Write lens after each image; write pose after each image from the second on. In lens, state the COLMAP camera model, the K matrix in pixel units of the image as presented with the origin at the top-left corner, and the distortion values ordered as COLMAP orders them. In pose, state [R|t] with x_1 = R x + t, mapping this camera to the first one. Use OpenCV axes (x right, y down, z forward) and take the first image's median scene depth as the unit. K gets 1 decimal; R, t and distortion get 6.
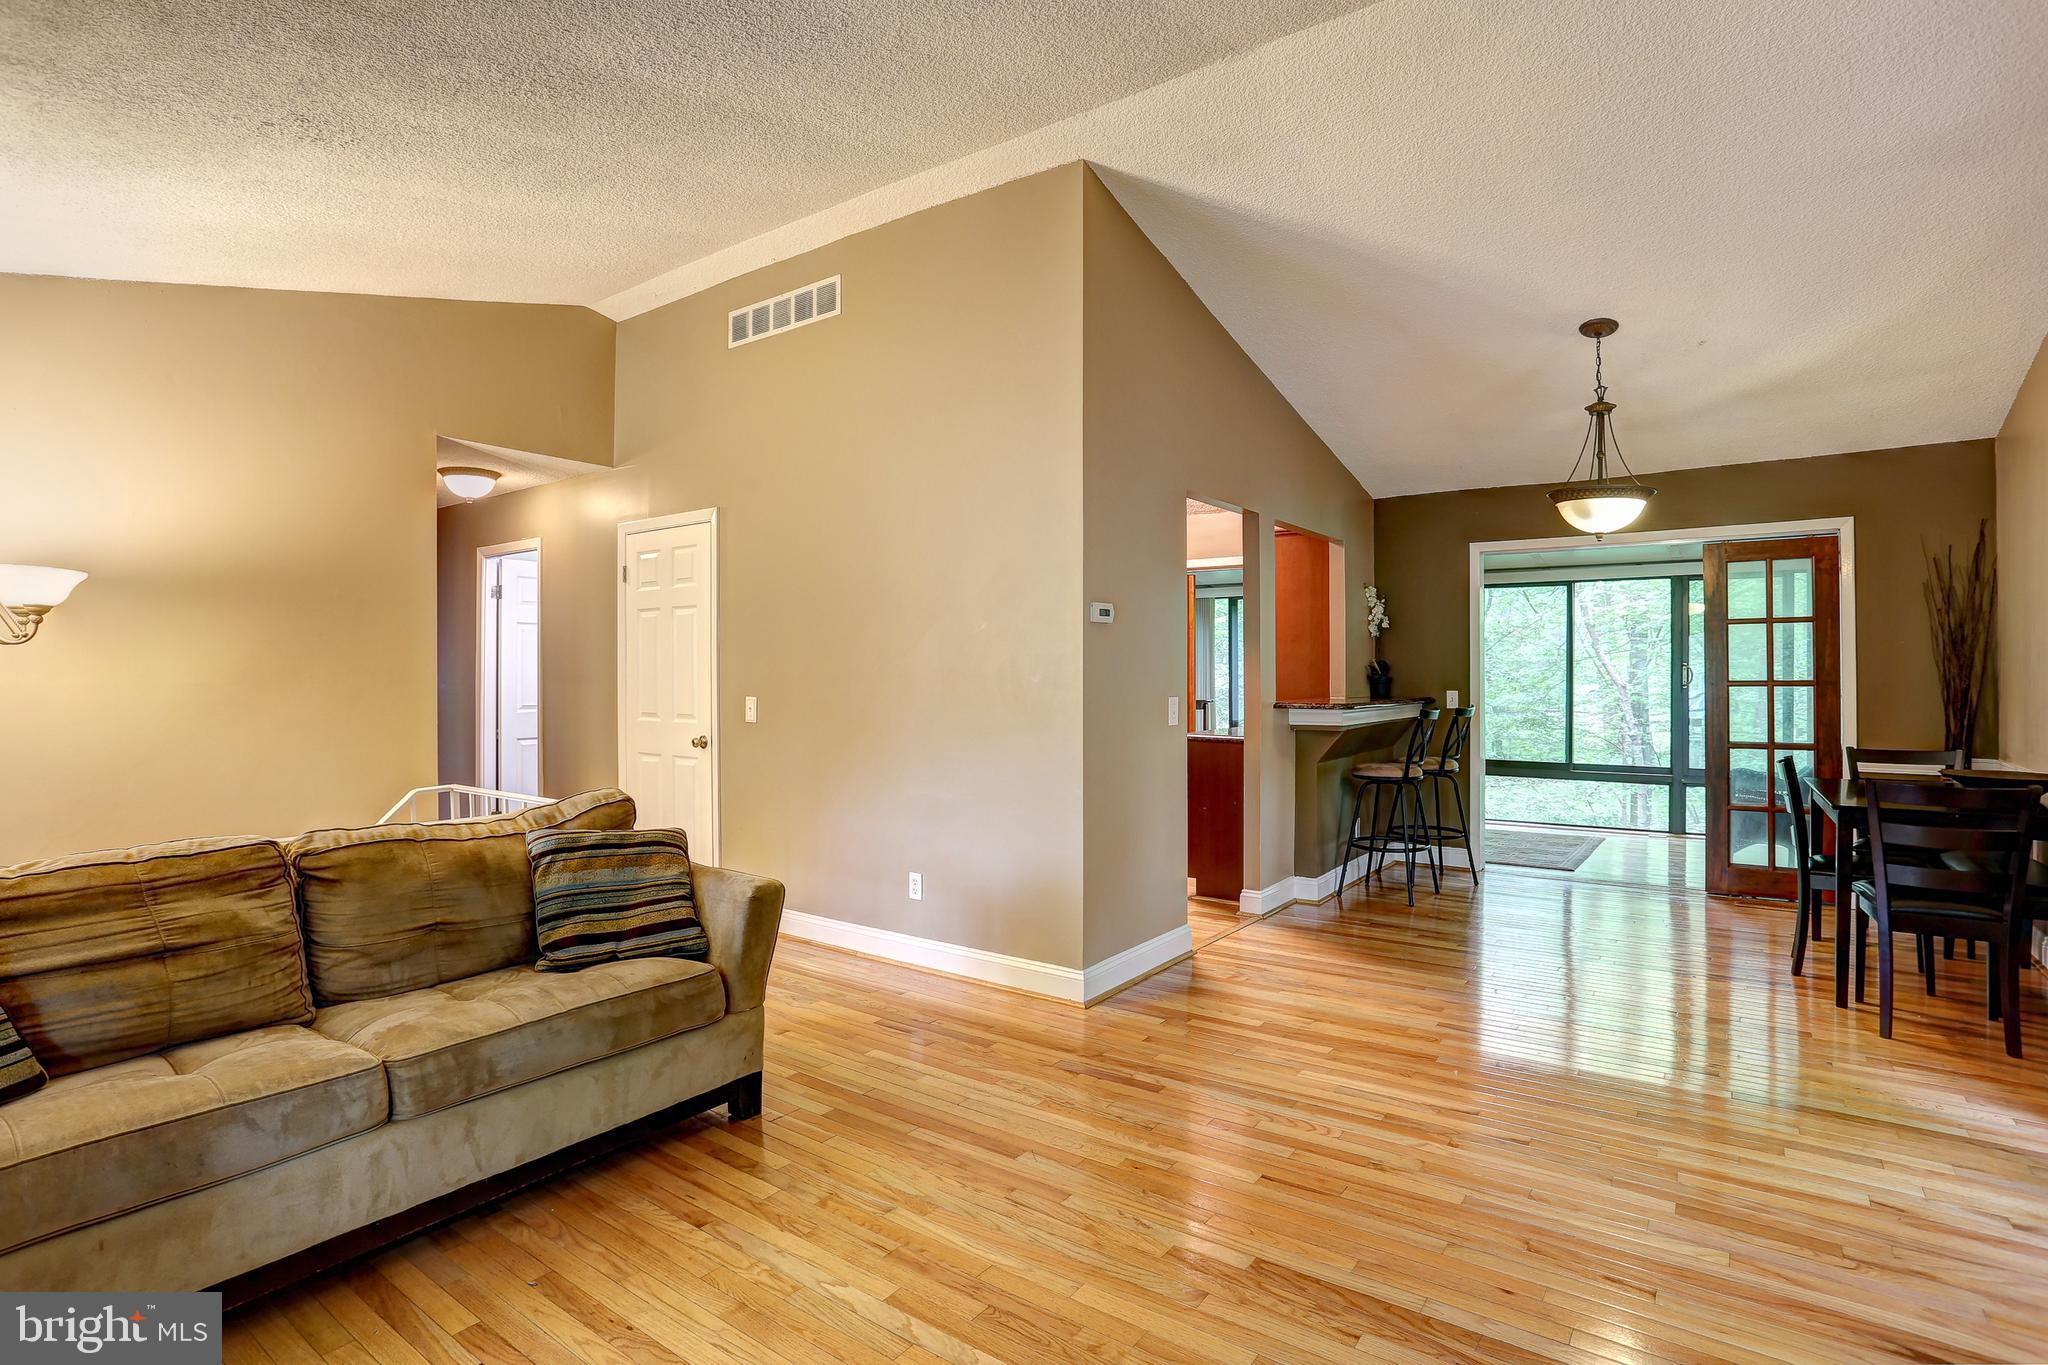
lens RADIAL K [[1021.7, 0, 1010.1], [0, 1021.7, 678.5], [0, 0, 1]] dist [-0.039714, 0.015004]
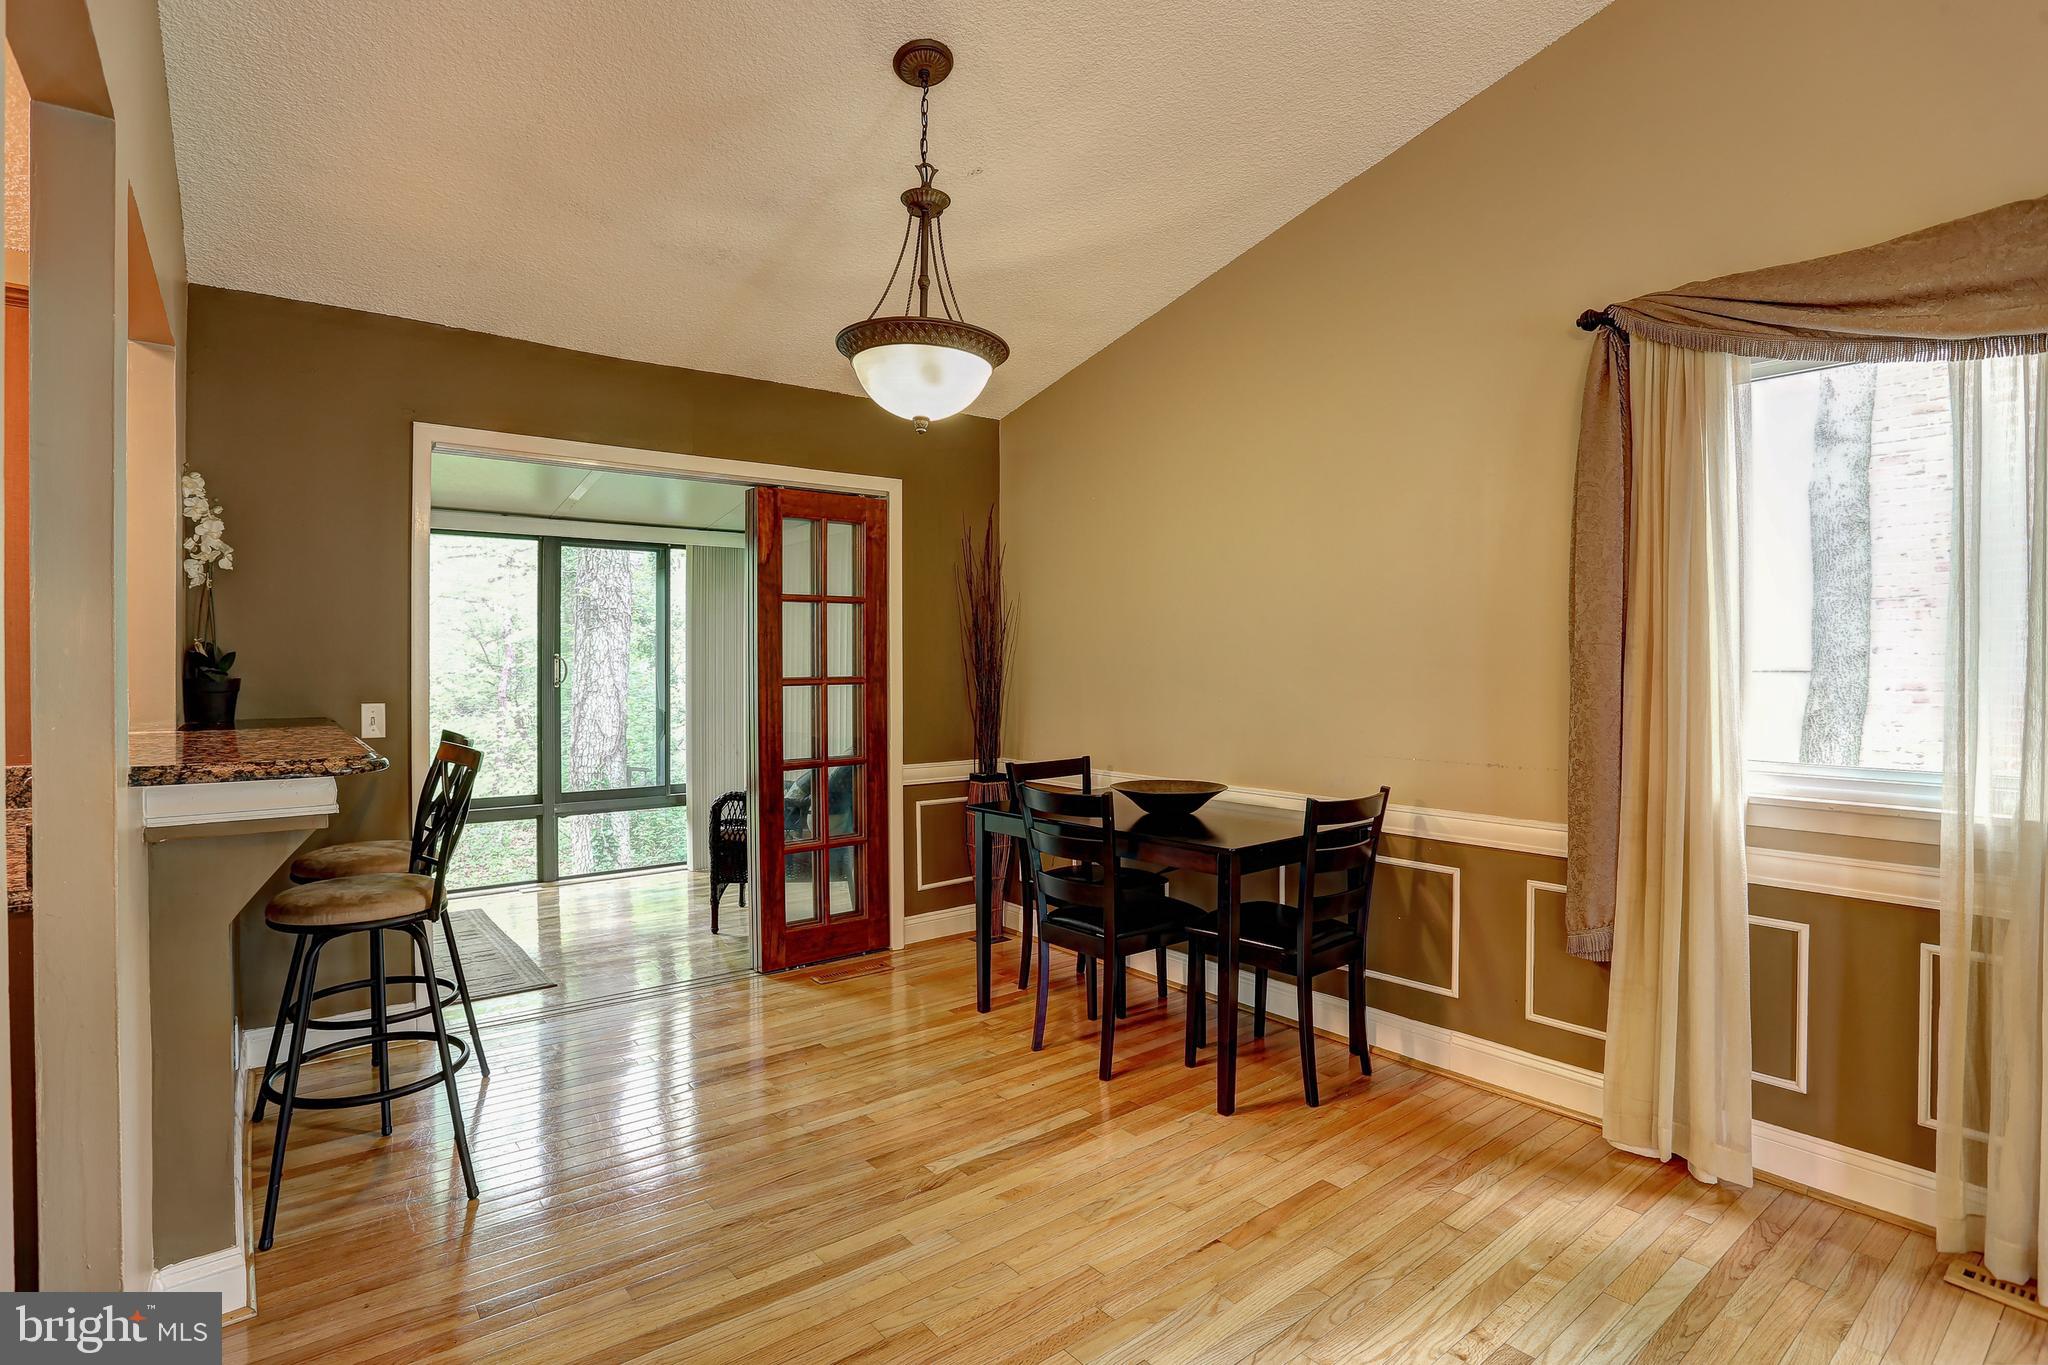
lens RADIAL K [[1021.7, 0, 982.8], [0, 1021.7, 676.4], [0, 0, 1]] dist [-0.039714, 0.015004]
pose [[0.269203, -0.013292, 0.962992, 0.038751], [0.007034, 0.999905, 0.011835, -0.007374], [-0.963058, 0.003587, 0.269271, 0.704230]]
